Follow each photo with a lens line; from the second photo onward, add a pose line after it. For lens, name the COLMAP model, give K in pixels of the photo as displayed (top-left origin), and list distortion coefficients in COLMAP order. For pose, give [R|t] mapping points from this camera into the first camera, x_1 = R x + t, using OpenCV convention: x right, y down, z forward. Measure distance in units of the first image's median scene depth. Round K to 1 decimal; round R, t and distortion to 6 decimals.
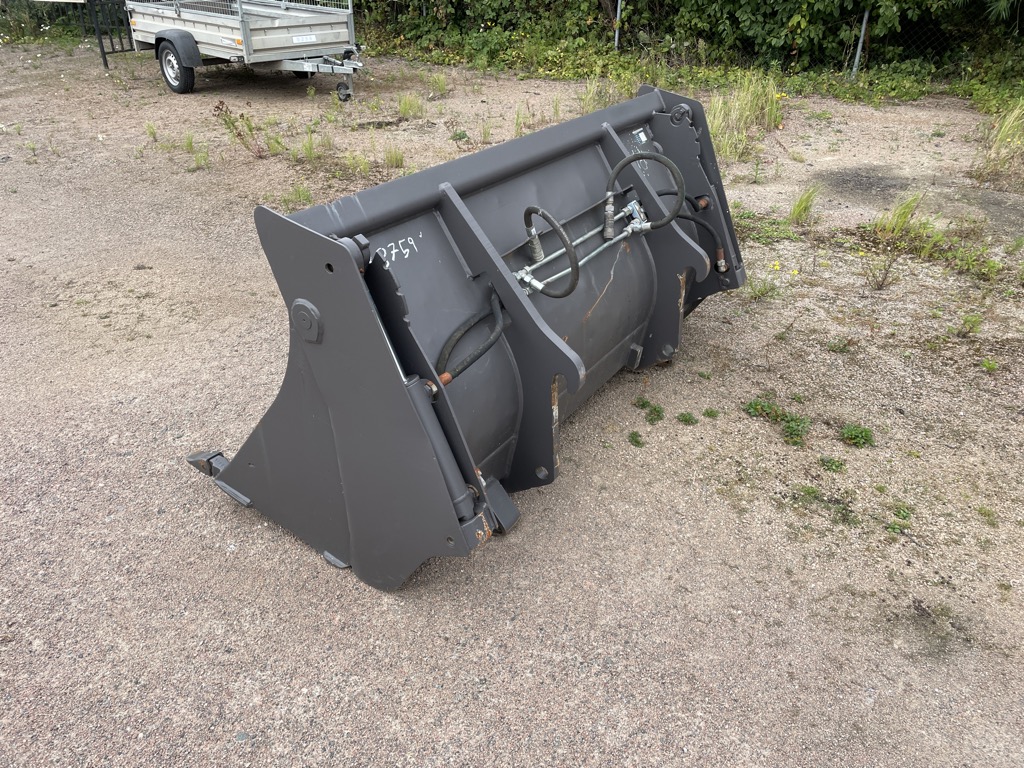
lens RADIAL K [[776.7, 0, 515.1], [0, 776.7, 364.5], [0, 0, 1]] dist [0.079756, -0.102461]
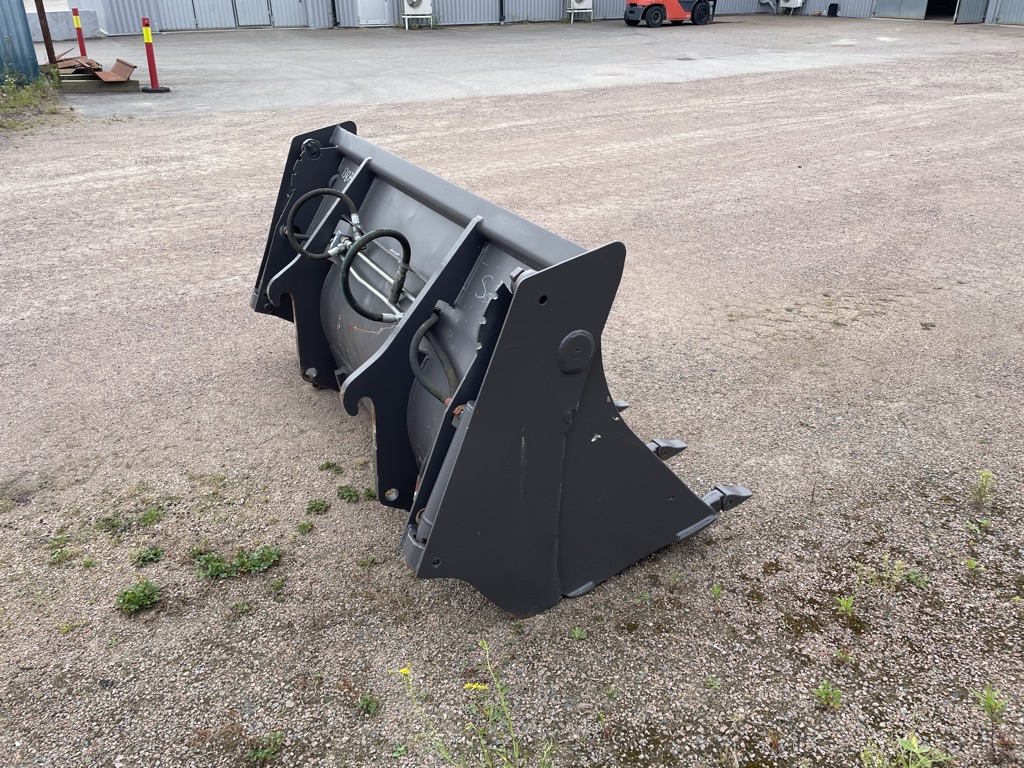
lens RADIAL K [[776.7, 0, 515.1], [0, 776.7, 364.5], [0, 0, 1]] dist [0.079756, -0.102461]
pose [[-0.499791, 0.381723, -0.777494, 0.618667], [-0.396521, 0.697221, 0.597205, -0.559529], [0.770052, 0.606770, -0.197103, 1.042483]]
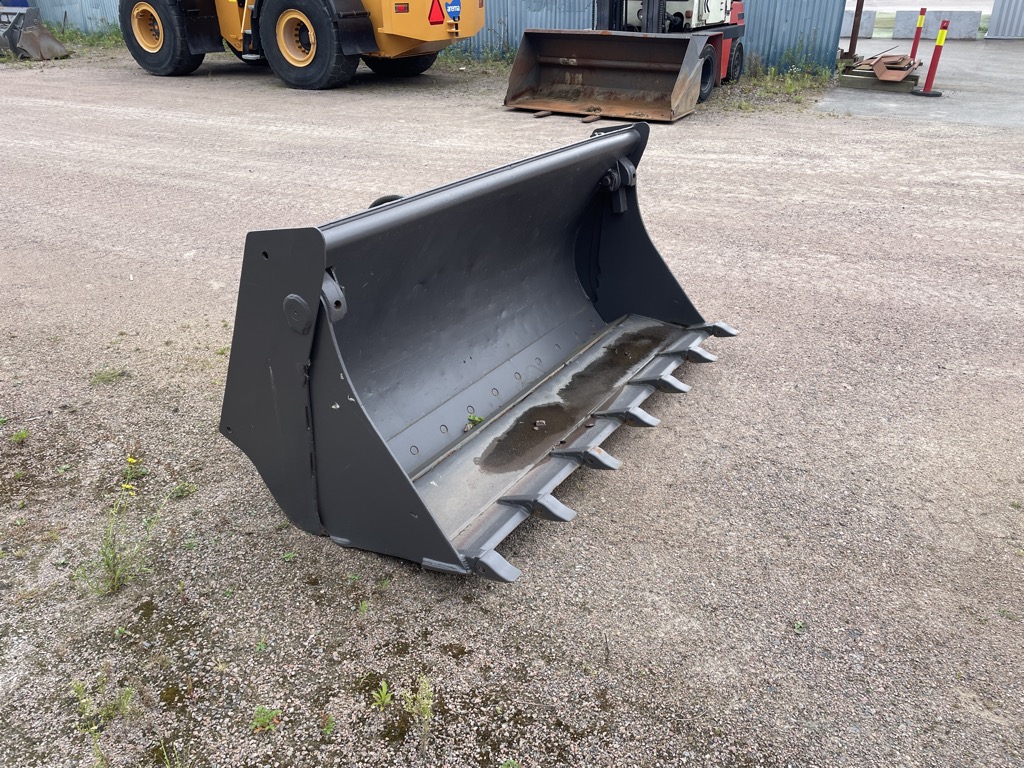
lens RADIAL K [[778.2, 0, 522.2], [0, 778.2, 362.2], [0, 0, 1]] dist [0.080588, -0.100633]
pose [[-0.999924, 0.007471, -0.009764, 0.011488], [-0.003340, 0.599260, 0.800548, -0.735758], [0.011832, 0.800520, -0.599190, 1.365623]]
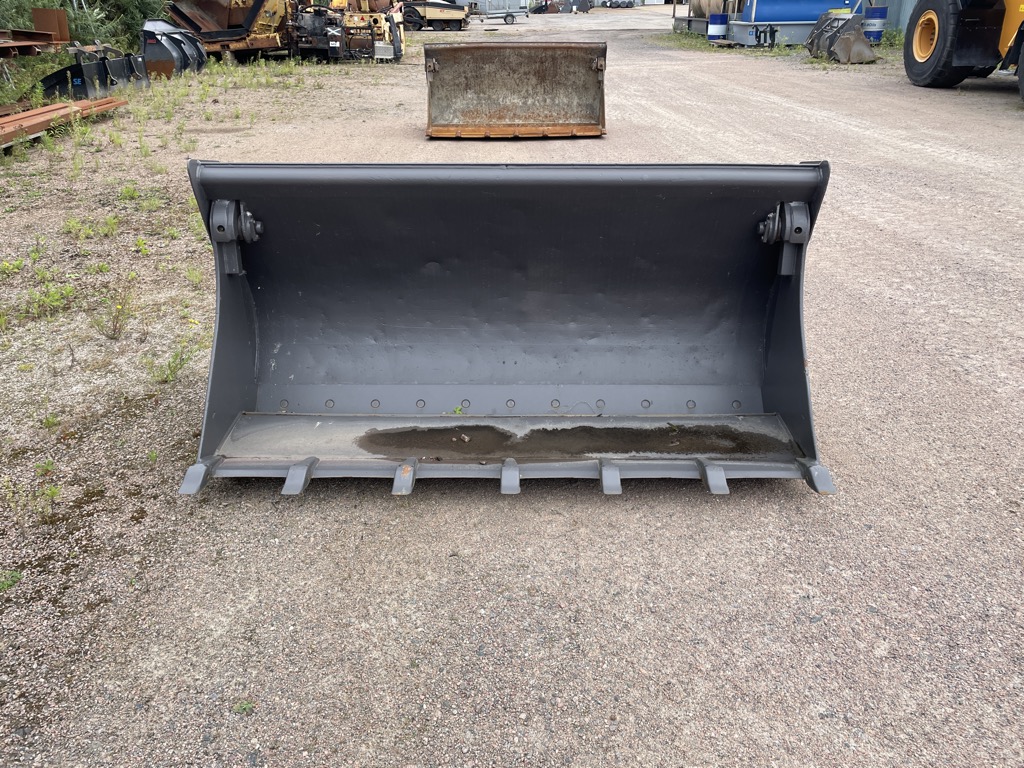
lens RADIAL K [[776.7, 0, 515.1], [0, 776.7, 364.5], [0, 0, 1]] dist [0.079756, -0.102461]
pose [[-0.532421, -0.353209, 0.769266, -0.636236], [0.395966, 0.699301, 0.595138, -0.520432], [-0.748157, 0.621467, -0.232464, 1.006061]]
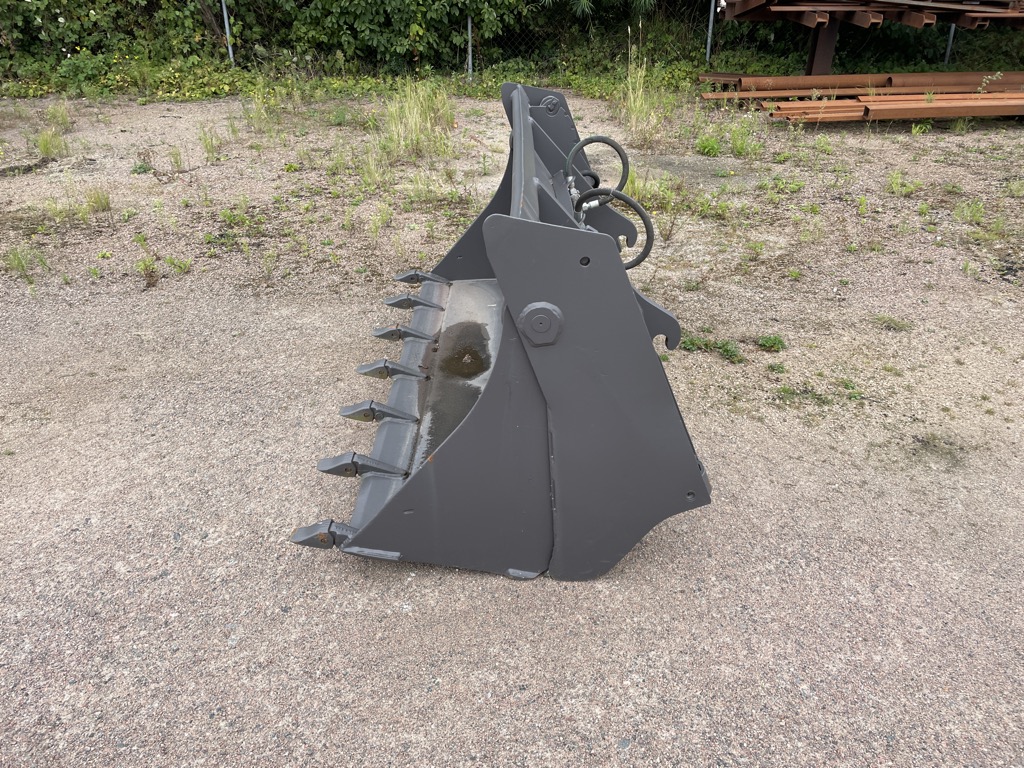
lens RADIAL K [[776.7, 0, 515.1], [0, 776.7, 364.5], [0, 0, 1]] dist [0.079756, -0.102461]
pose [[0.846997, -0.246230, 0.471134, -0.398439], [0.254026, 0.965997, 0.048179, -0.031952], [-0.466977, 0.078873, 0.880745, 0.081874]]
